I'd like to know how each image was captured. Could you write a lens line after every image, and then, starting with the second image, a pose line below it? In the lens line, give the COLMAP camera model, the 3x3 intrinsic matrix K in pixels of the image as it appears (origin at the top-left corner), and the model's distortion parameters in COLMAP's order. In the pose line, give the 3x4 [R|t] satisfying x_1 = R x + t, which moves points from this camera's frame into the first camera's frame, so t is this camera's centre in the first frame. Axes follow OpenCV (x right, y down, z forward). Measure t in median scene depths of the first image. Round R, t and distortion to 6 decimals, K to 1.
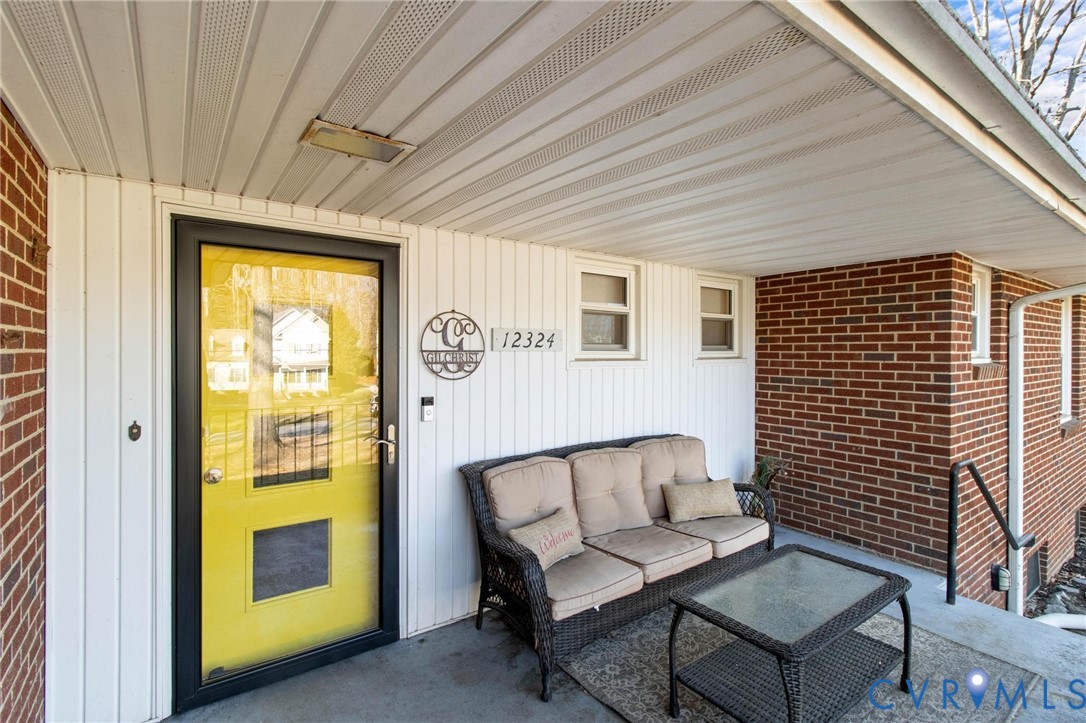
lens RADIAL K [[509.6, 0, 544.0], [0, 509.6, 348.0], [0, 0, 1]] dist [0.011598, -0.000116]
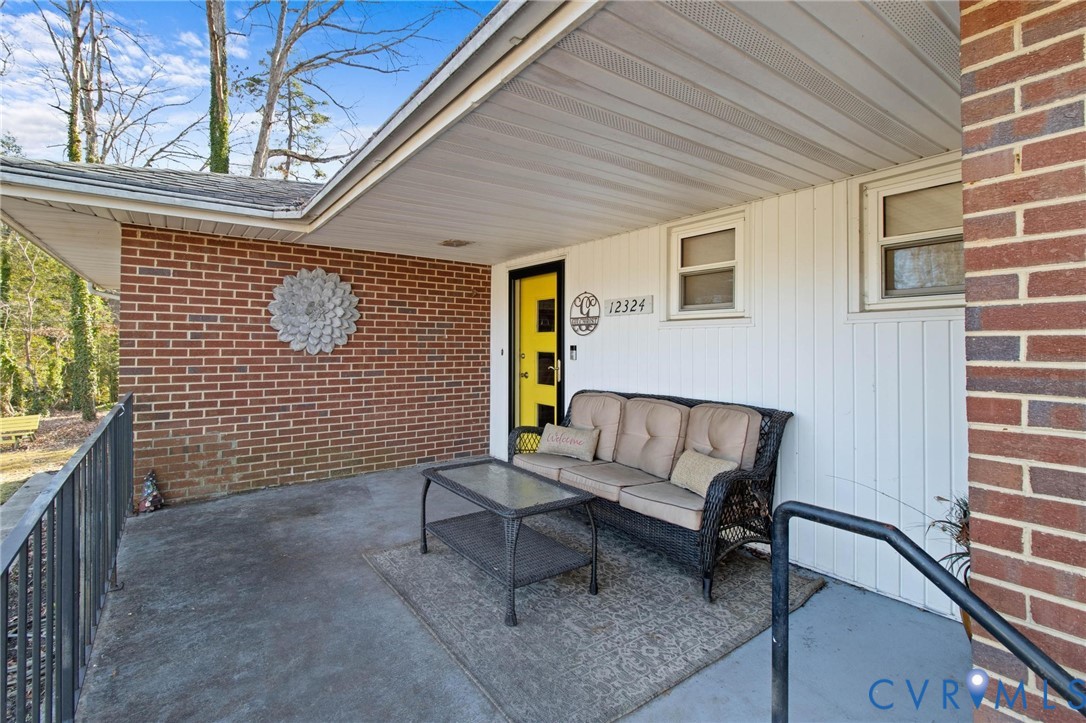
lens RADIAL K [[509.6, 0, 544.0], [0, 509.6, 348.0], [0, 0, 1]] dist [0.011598, -0.000116]
pose [[0.000985, -0.004269, -0.999990, 1.378777], [-0.008826, 0.999952, -0.004278, 0.106514], [0.999961, 0.008830, 0.000948, 0.858813]]
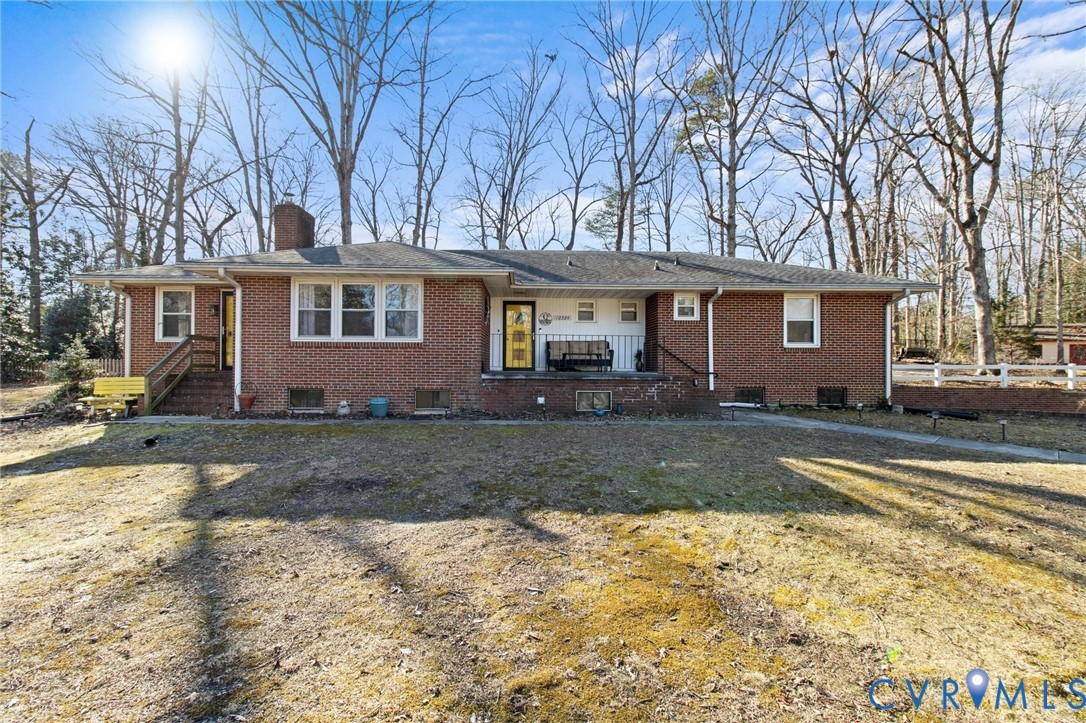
lens RADIAL K [[509.6, 0, 544.0], [0, 509.6, 348.0], [0, 0, 1]] dist [0.011598, -0.000116]
pose [[0.818329, -0.020224, -0.574394, 2.816934], [-0.003069, 0.999213, -0.039555, 0.501492], [0.574742, 0.034132, 0.817623, -3.301145]]
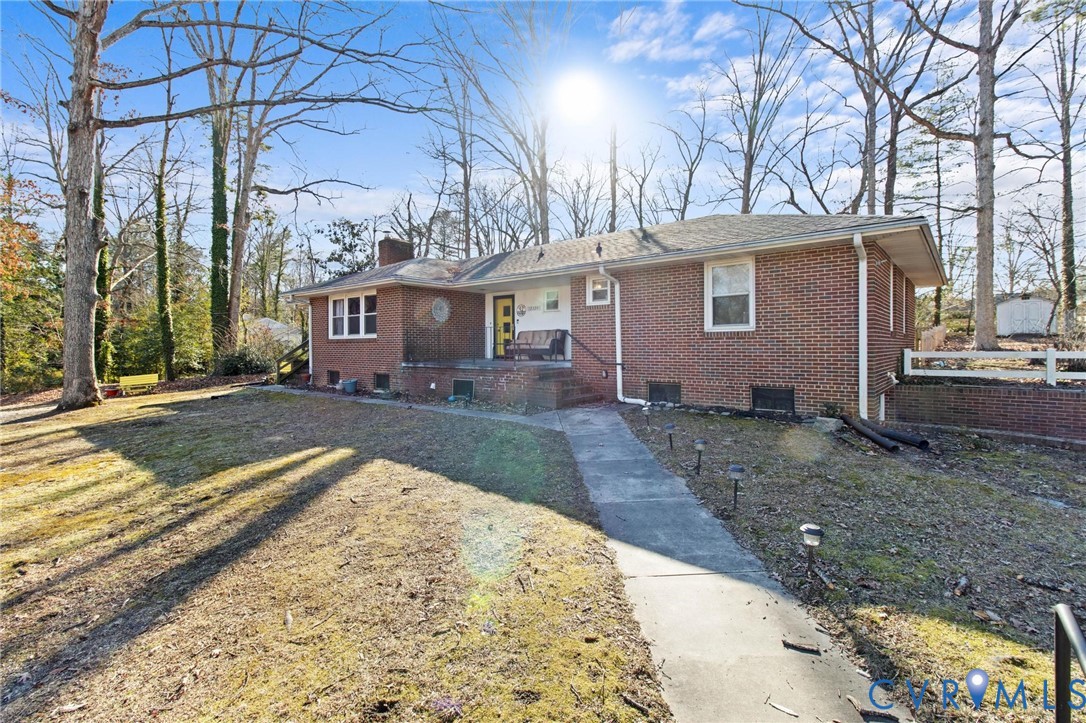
lens RADIAL K [[523.0, 0, 526.7], [0, 523.0, 350.5], [0, 0, 1]] dist [0.012491, -0.000024]
pose [[0.197249, -0.002278, -0.980351, 5.387601], [-0.000914, 0.999996, -0.002507, 0.442009], [0.980353, 0.001391, 0.197247, -0.075163]]
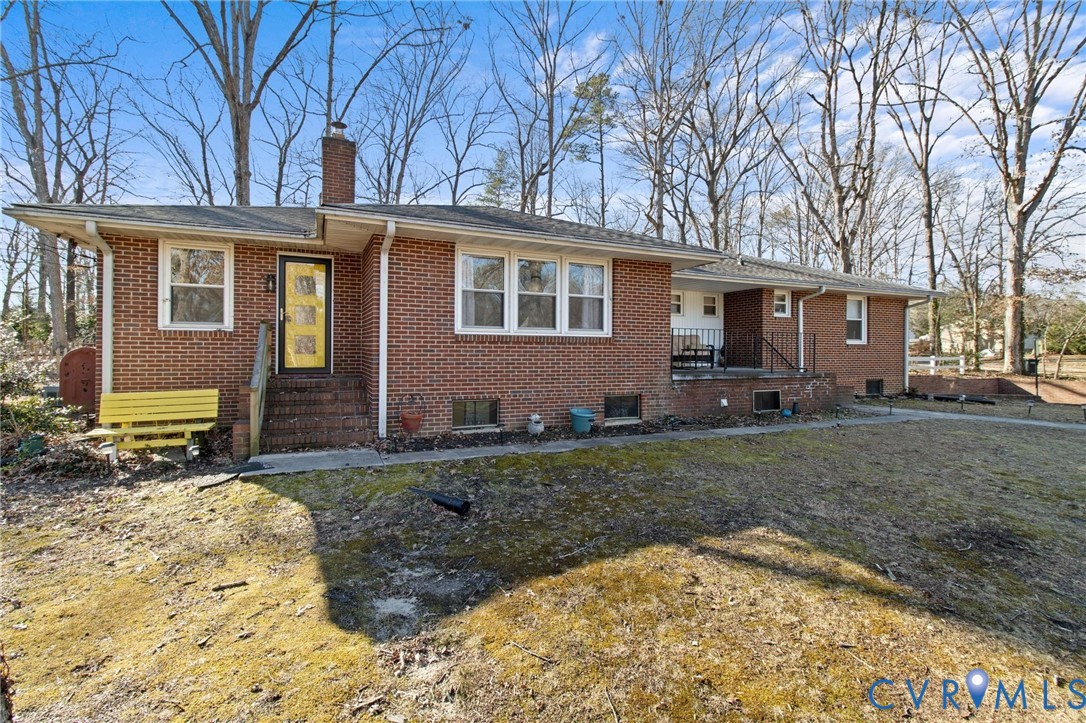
lens RADIAL K [[491.0, 0, 540.0], [0, 491.0, 350.4], [0, 0, 1]] dist [0.000153, -0.000276]
pose [[0.975988, 0.000145, -0.217824, -0.079737], [-0.001619, 0.999977, -0.006587, 0.406351], [0.217818, 0.006782, 0.975966, -3.737604]]
